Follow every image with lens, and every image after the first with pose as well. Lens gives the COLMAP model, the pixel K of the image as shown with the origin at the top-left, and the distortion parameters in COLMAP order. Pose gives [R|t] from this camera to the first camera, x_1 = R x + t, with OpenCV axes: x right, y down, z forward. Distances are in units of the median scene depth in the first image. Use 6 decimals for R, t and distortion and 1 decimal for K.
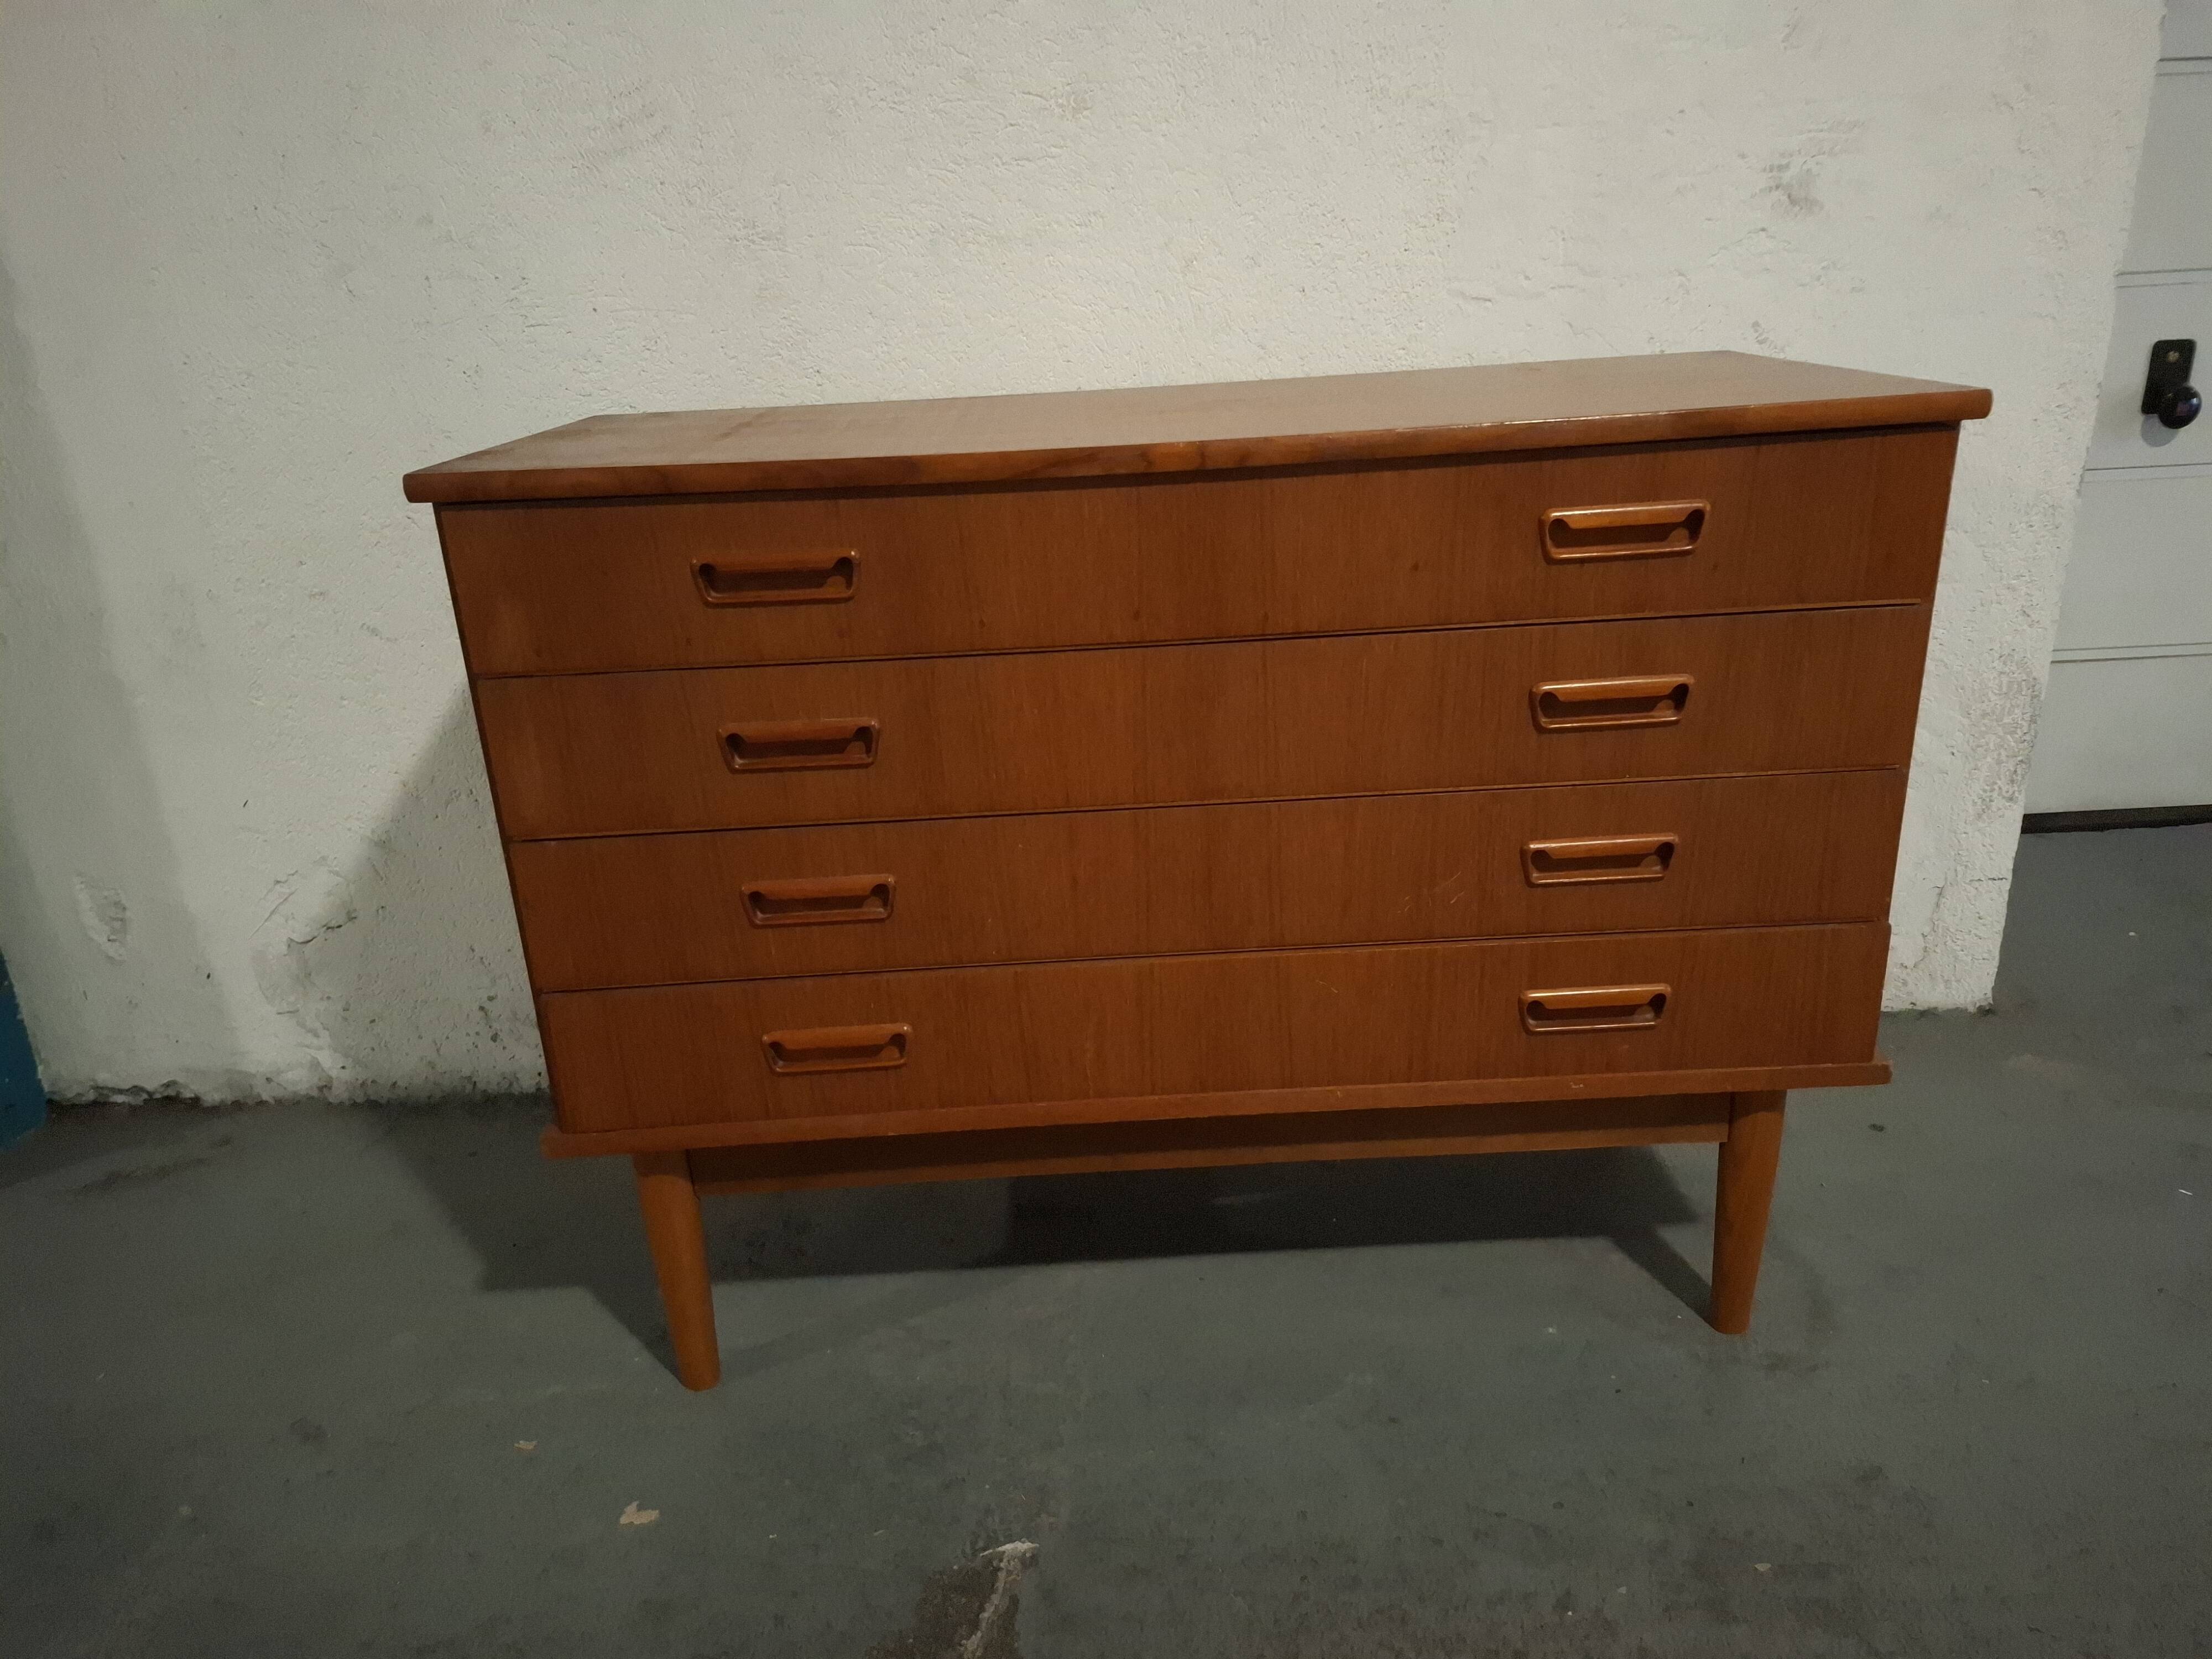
lens RADIAL K [[1535.1, 0, 1115.7], [0, 1535.1, 811.6], [0, 0, 1]] dist [0.034271, -0.034669]
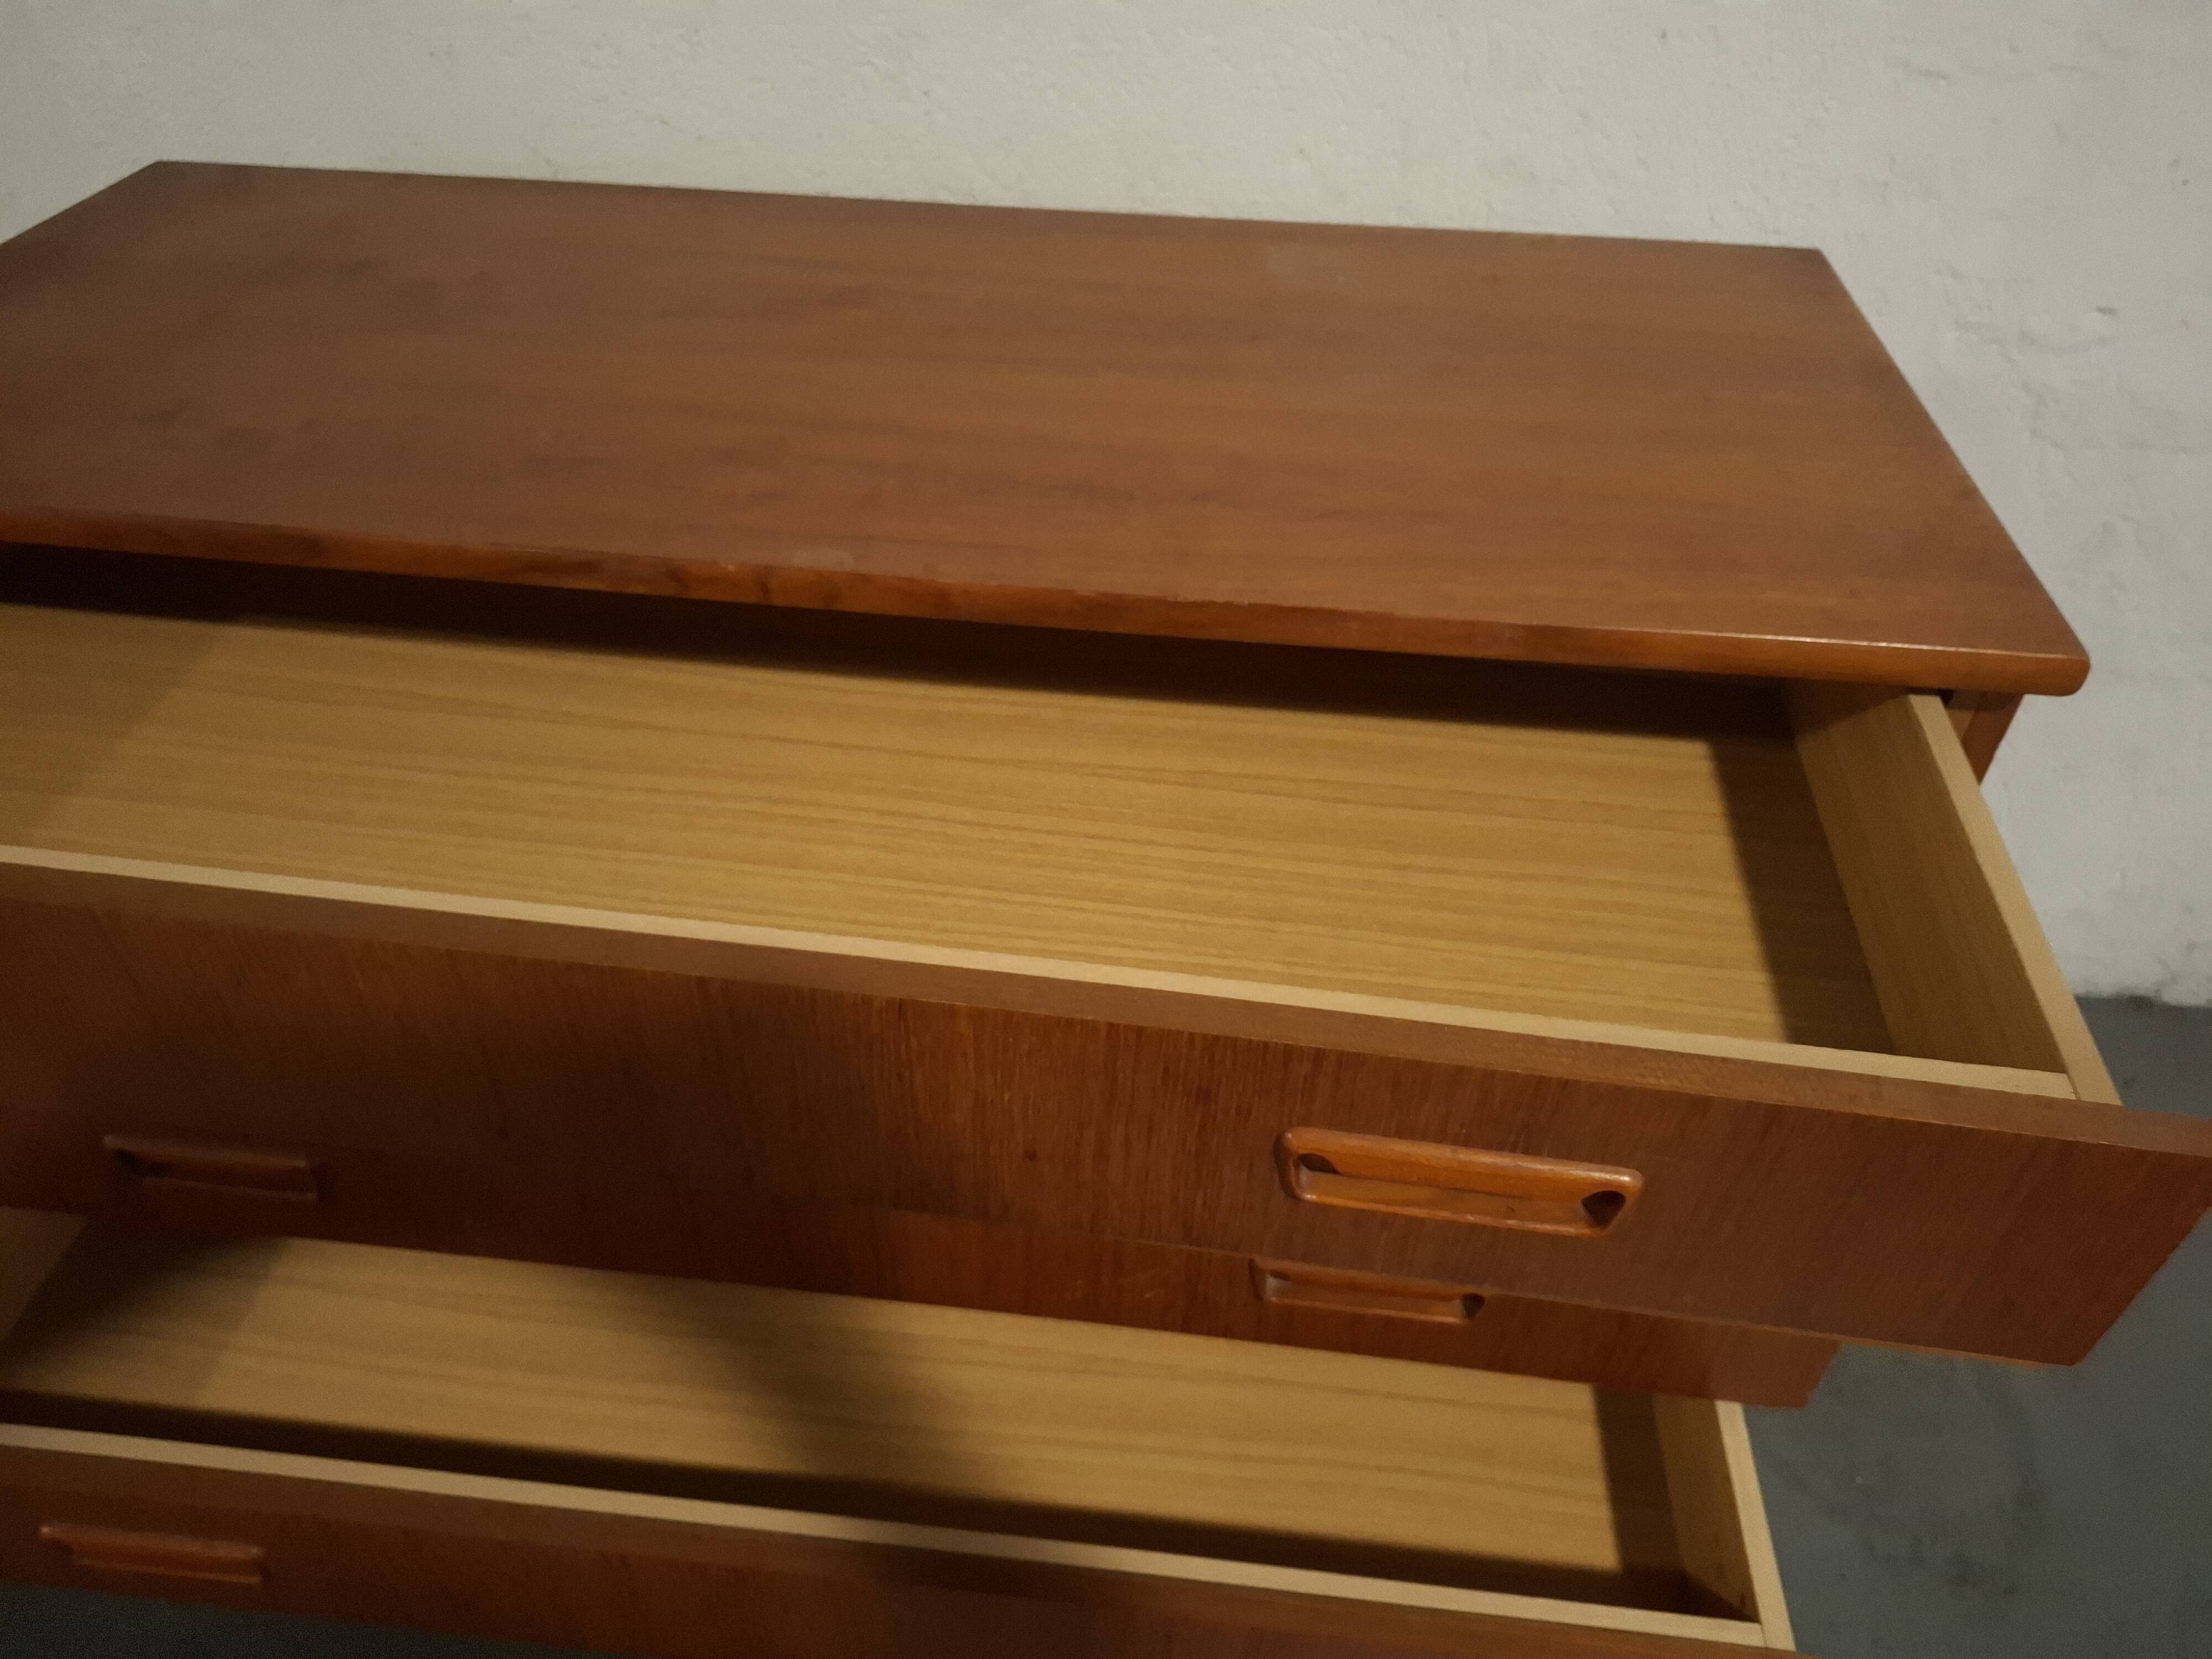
lens RADIAL K [[1535.1, 0, 1107.7], [0, 1535.1, 784.6], [0, 0, 1]] dist [0.034271, -0.034669]
pose [[0.987806, 0.141173, -0.065654, 0.229012], [-0.111174, 0.934790, 0.337354, -0.355367], [0.108998, -0.325941, 0.939086, 0.376334]]
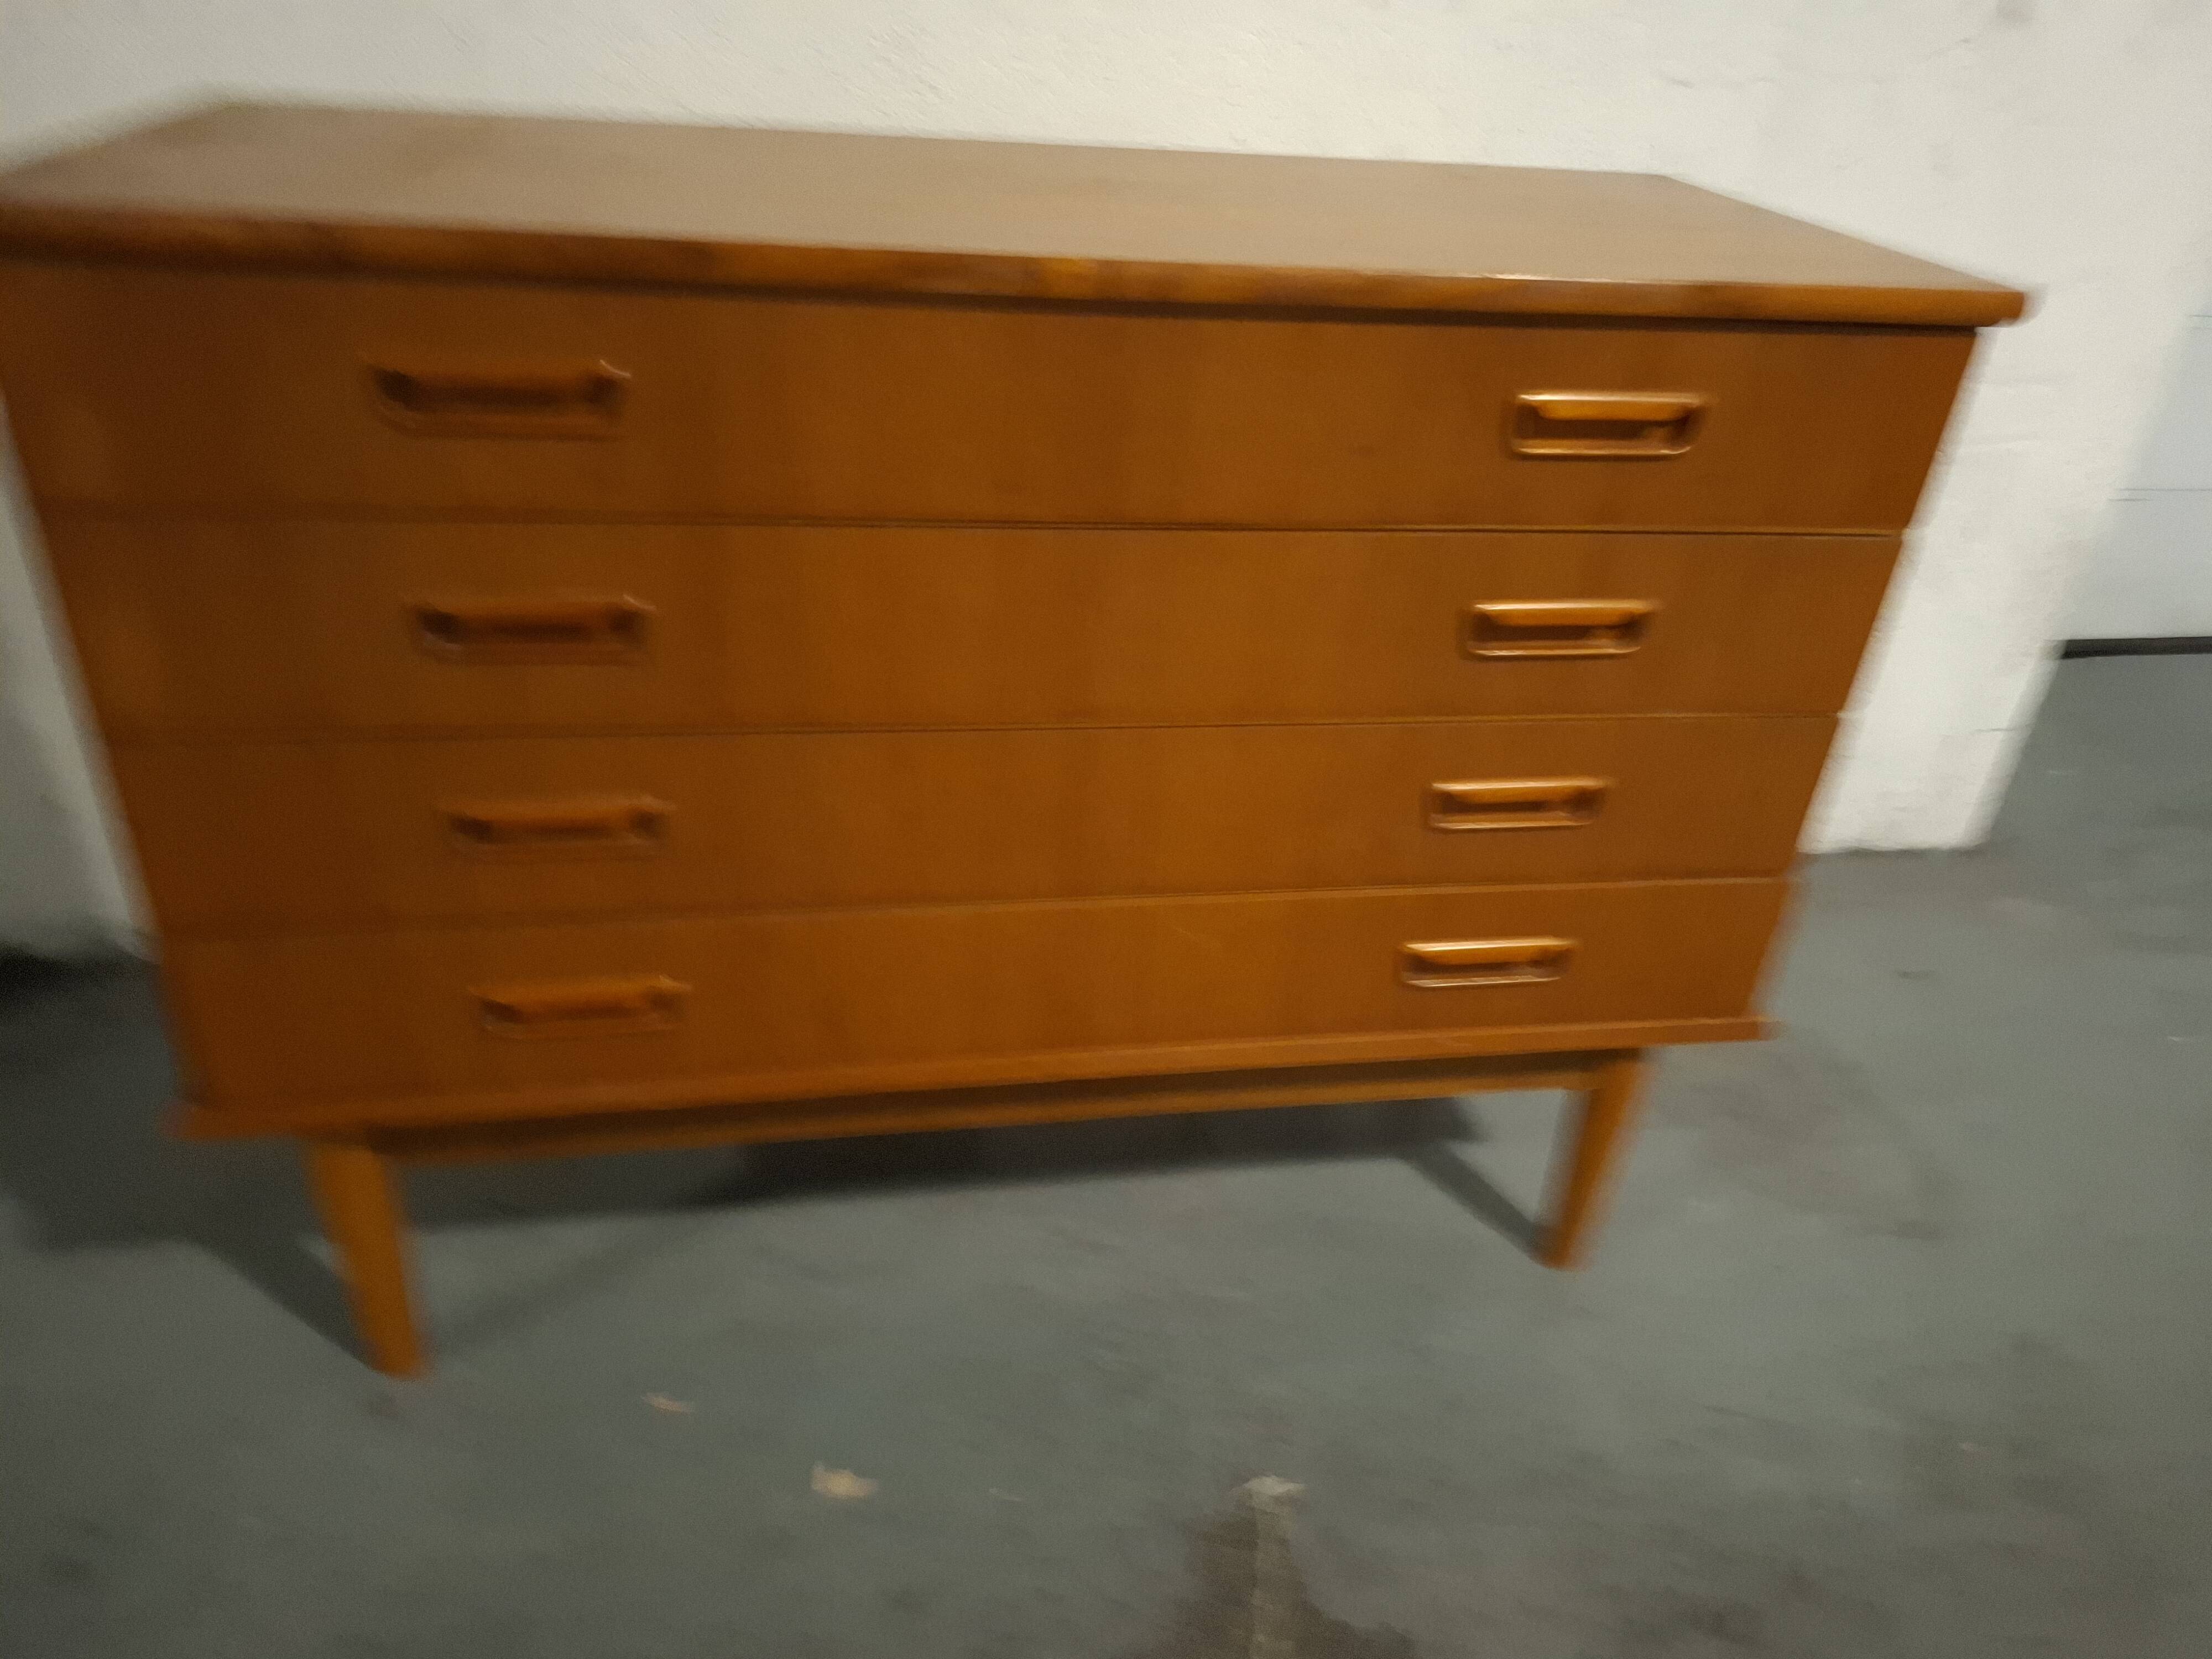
lens RADIAL K [[1535.1, 0, 1132.2], [0, 1535.1, 835.9], [0, 0, 1]] dist [0.034271, -0.034669]
pose [[0.976531, 0.023080, 0.214138, -0.081536], [-0.062140, 0.982153, 0.177521, -0.093665], [-0.206220, -0.186661, 0.960537, 0.217634]]
